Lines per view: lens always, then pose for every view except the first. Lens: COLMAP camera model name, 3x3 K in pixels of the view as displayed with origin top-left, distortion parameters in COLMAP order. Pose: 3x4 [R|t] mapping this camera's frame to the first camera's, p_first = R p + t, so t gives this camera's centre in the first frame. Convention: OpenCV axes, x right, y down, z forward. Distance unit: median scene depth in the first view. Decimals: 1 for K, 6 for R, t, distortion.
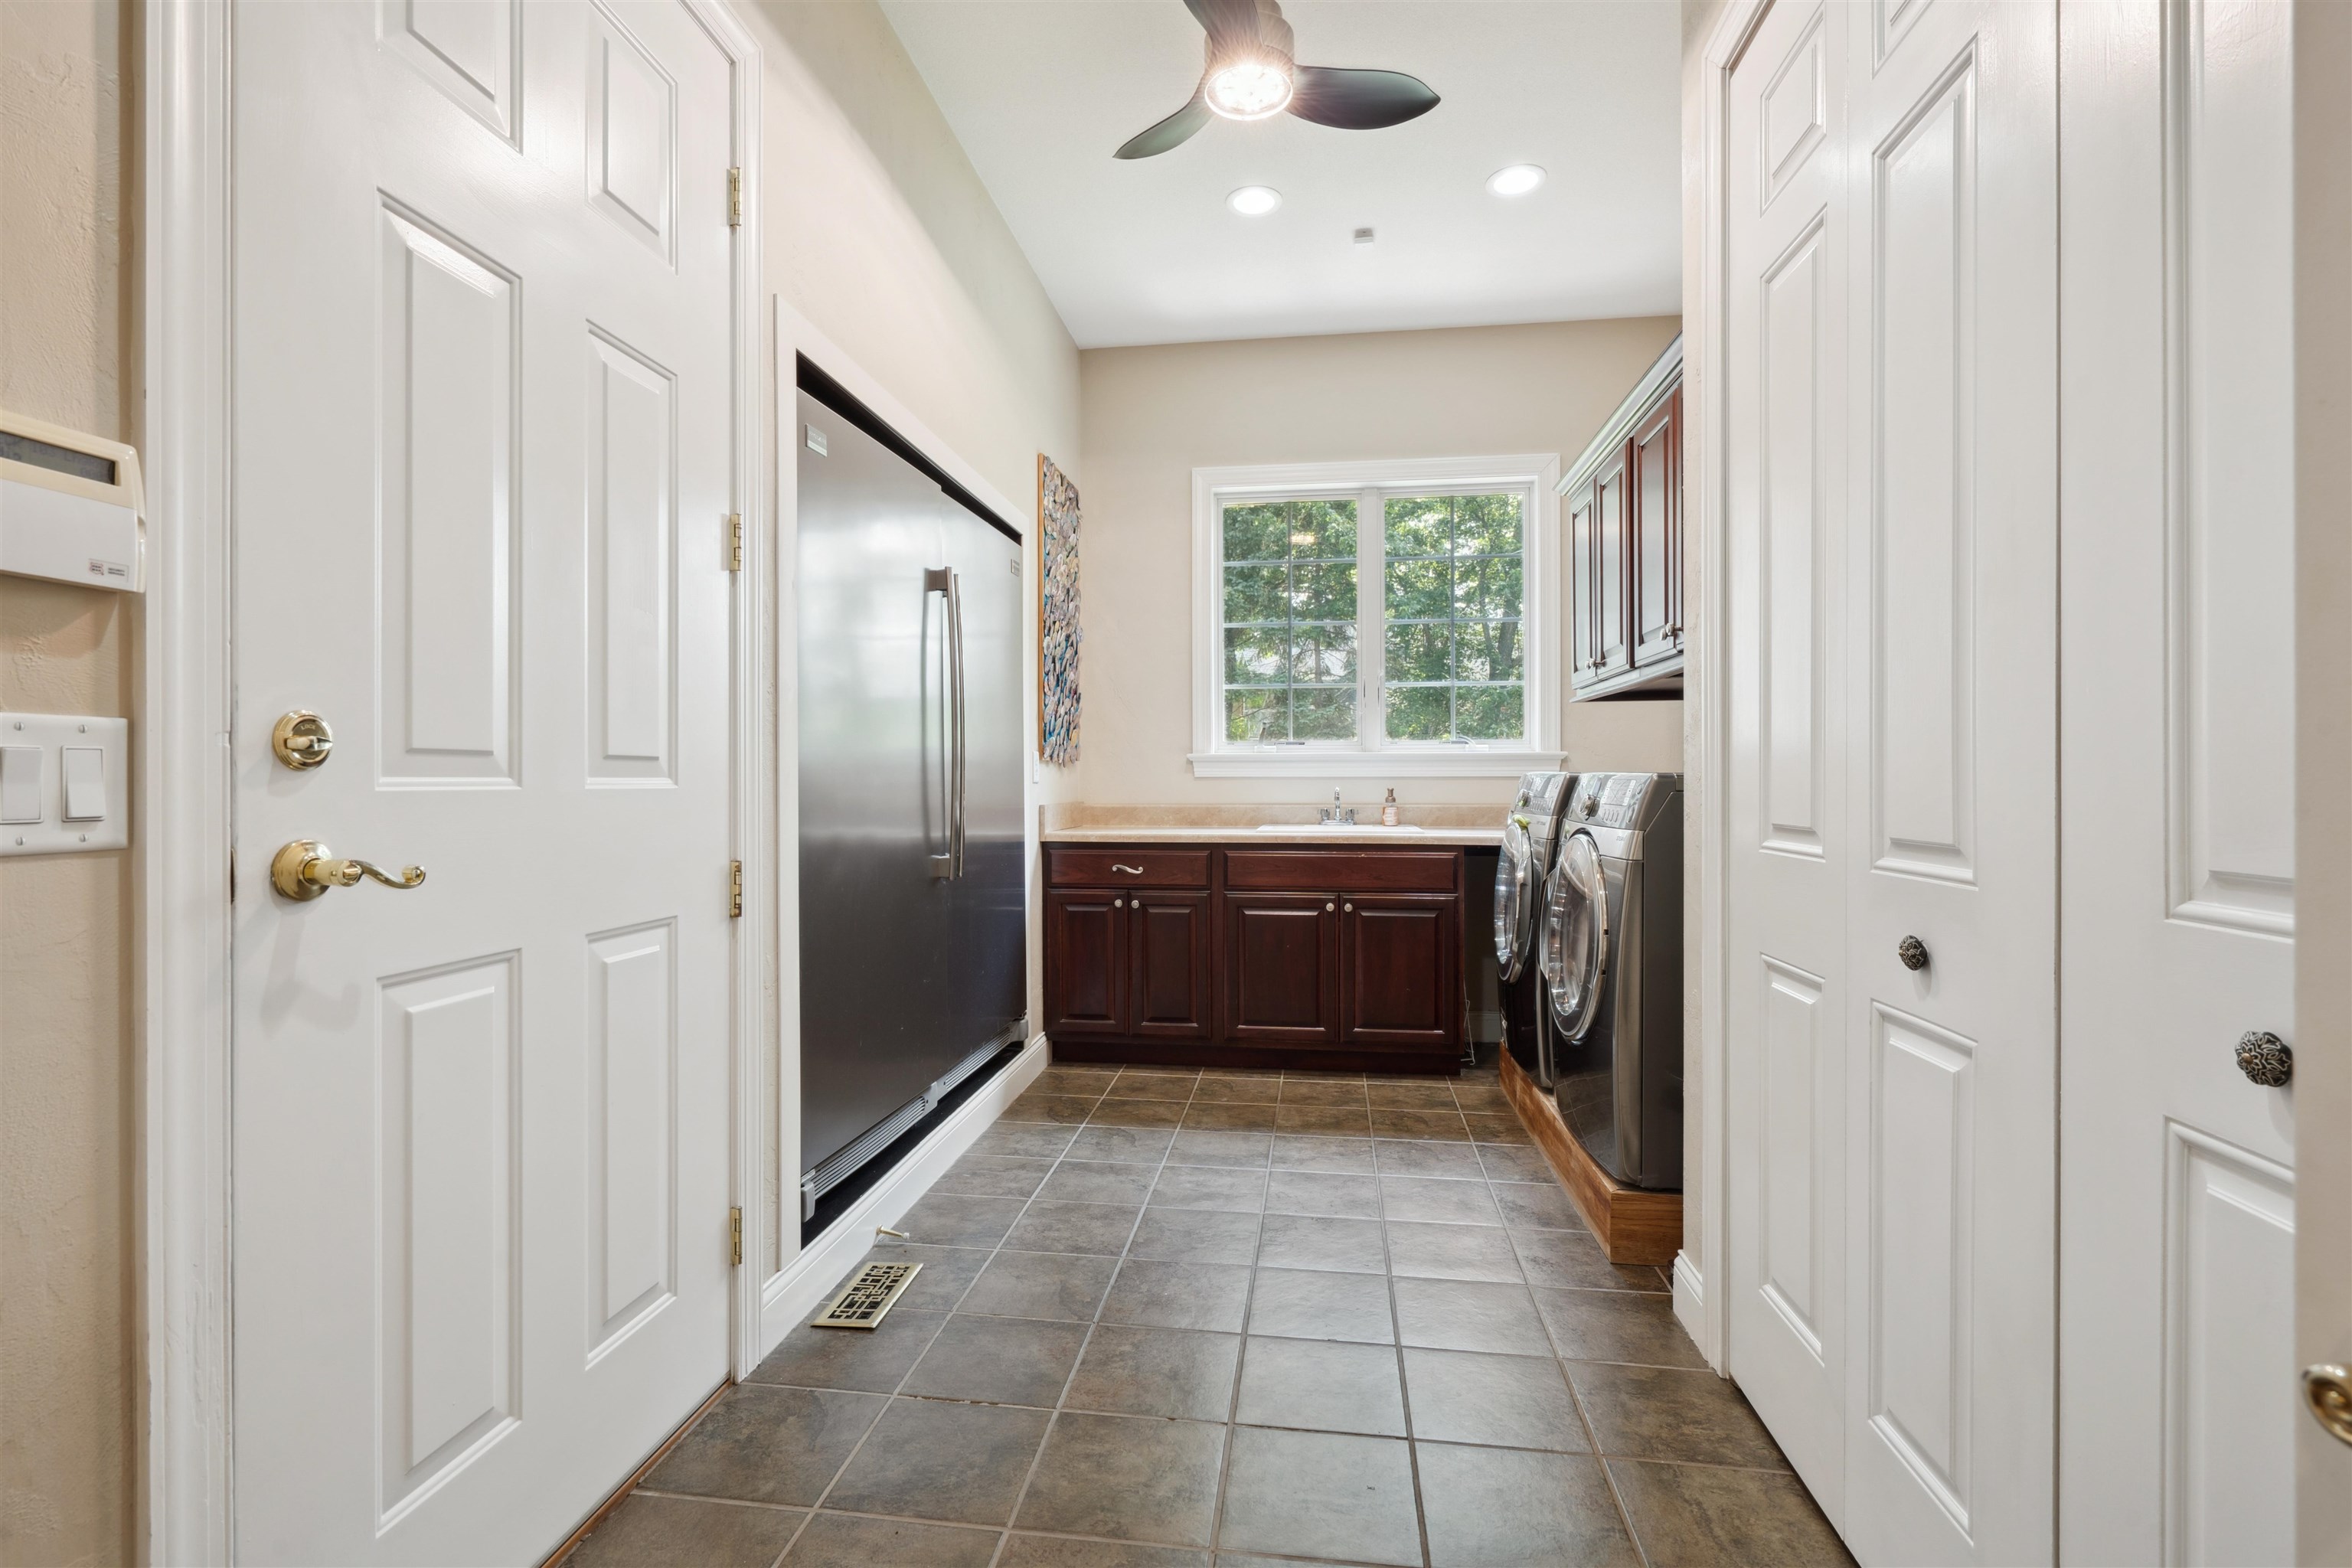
lens RADIAL K [[1075.5, 0, 1173.9], [0, 1075.5, 772.6], [0, 0, 1]] dist [-0.000341, 0.000021]
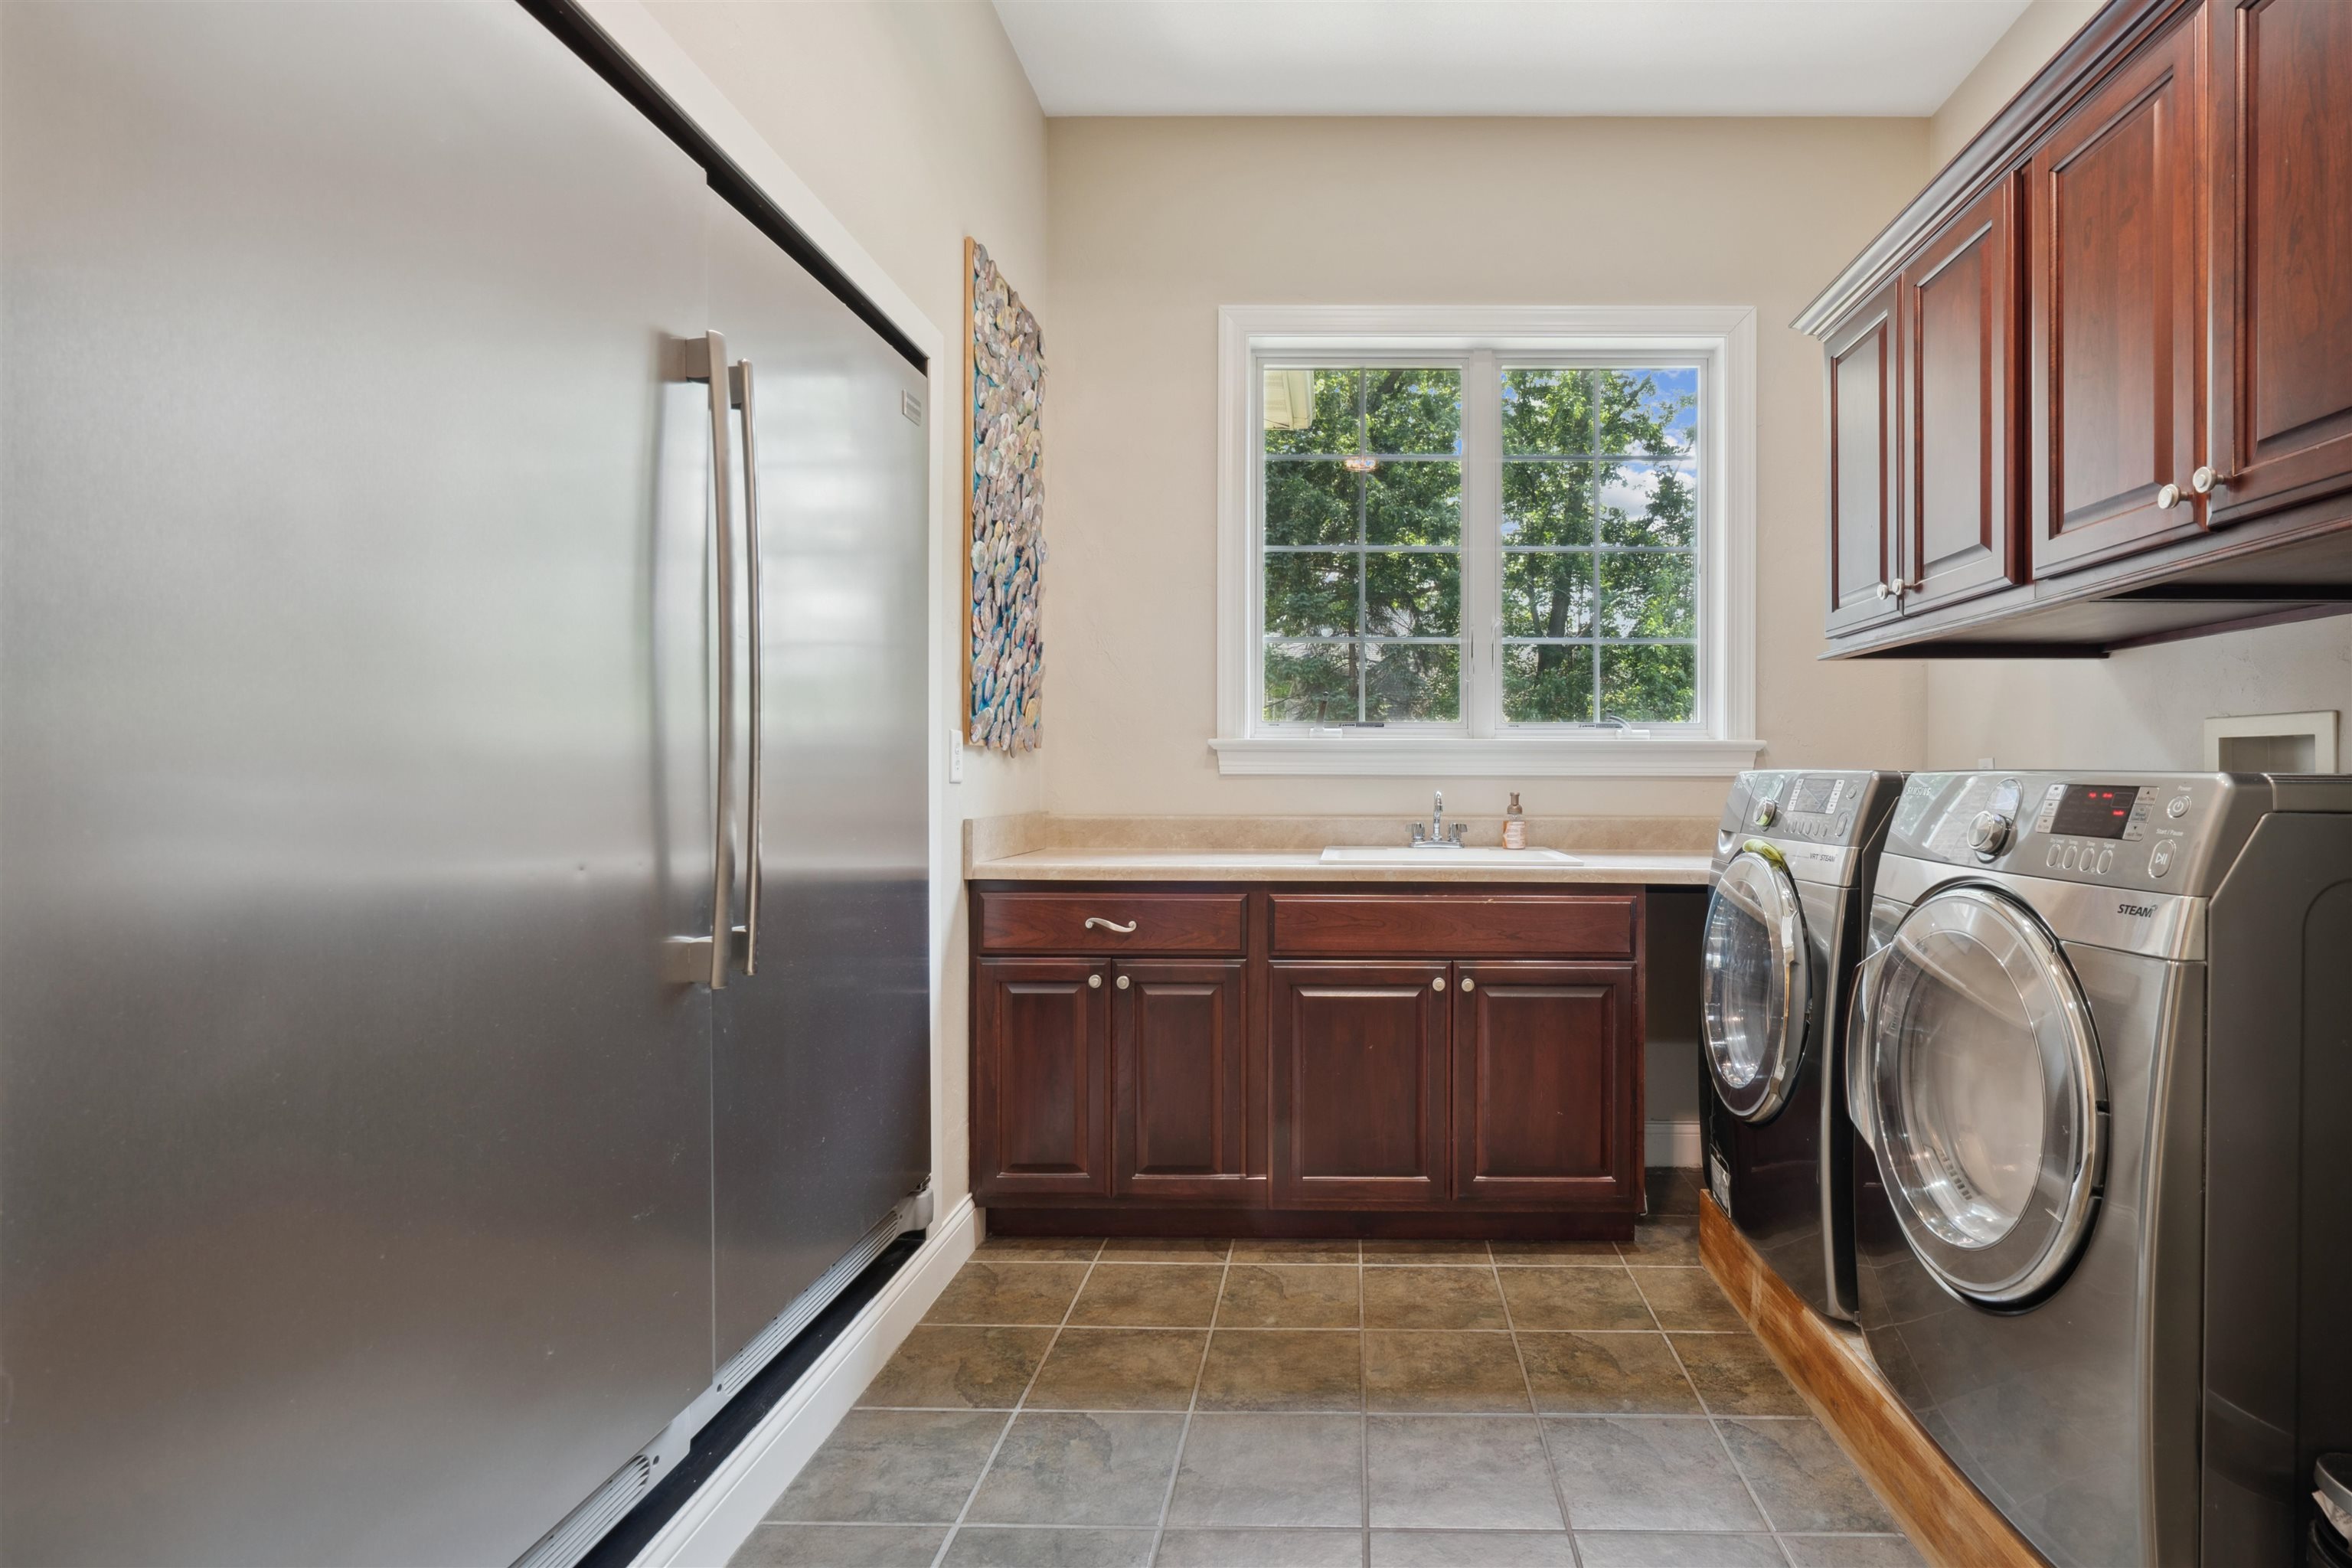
lens RADIAL K [[1083.8, 0, 1068.3], [0, 1083.8, 773.0], [0, 0, 1]] dist [0.000879, 0.000166]
pose [[0.993855, 0.005830, -0.110540, 0.000567], [-0.005361, 0.999975, 0.004536, 0.000968], [0.110564, -0.003915, 0.993861, 0.380862]]
